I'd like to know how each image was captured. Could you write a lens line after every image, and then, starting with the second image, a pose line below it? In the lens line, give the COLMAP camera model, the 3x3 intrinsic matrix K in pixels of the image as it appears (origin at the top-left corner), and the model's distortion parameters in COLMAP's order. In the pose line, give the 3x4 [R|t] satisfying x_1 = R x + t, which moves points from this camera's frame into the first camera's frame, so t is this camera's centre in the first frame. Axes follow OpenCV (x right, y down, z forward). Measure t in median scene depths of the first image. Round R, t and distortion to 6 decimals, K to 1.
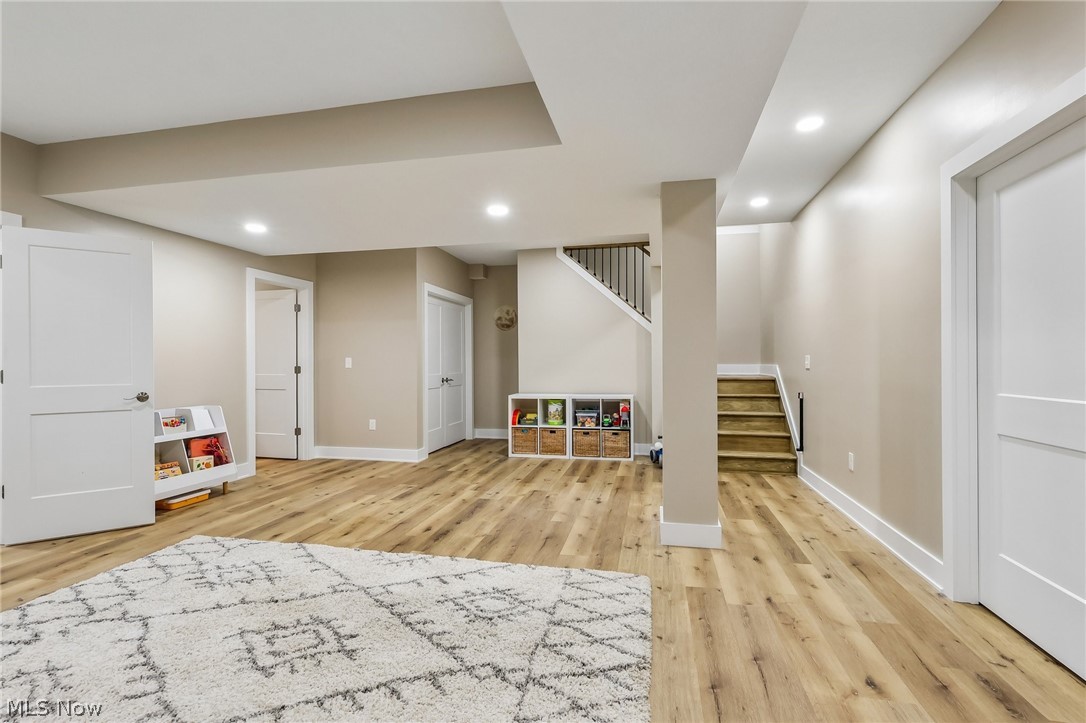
lens RADIAL K [[504.9, 0, 541.7], [0, 504.9, 362.2], [0, 0, 1]] dist [-0.002704, 0.001607]
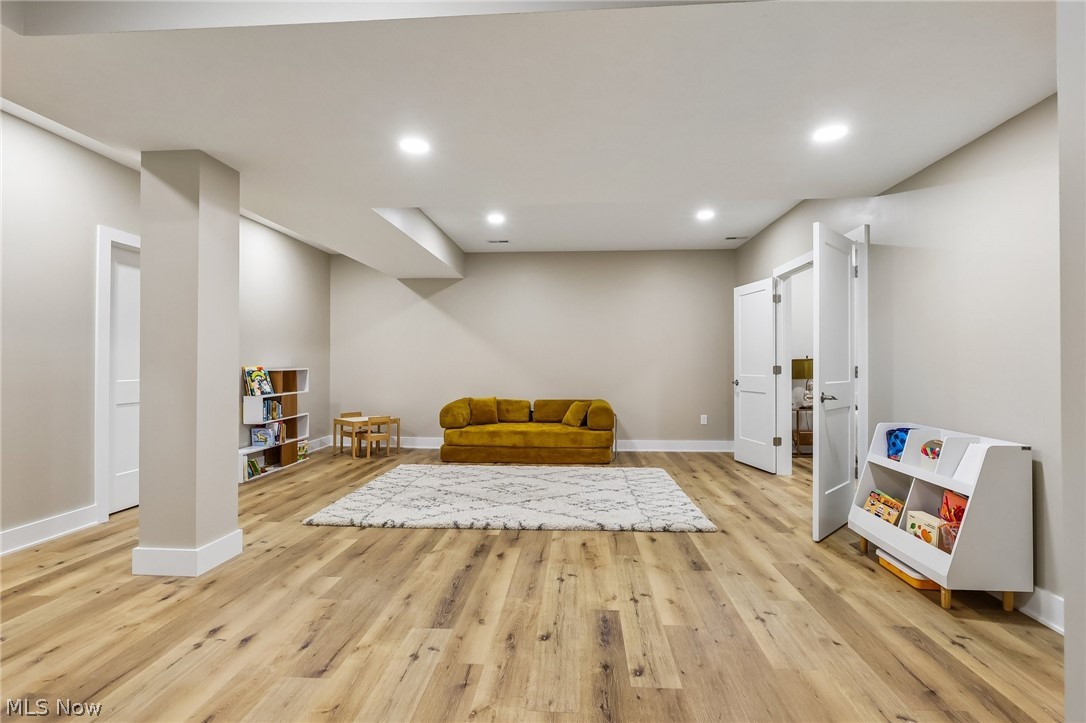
lens RADIAL K [[504.9, 0, 546.7], [0, 504.9, 363.4], [0, 0, 1]] dist [-0.002704, 0.001607]
pose [[-0.988056, 0.003535, -0.154055, -0.165594], [0.003260, 0.999993, 0.002038, 0.003657], [0.154062, 0.001511, -0.988060, 1.786792]]
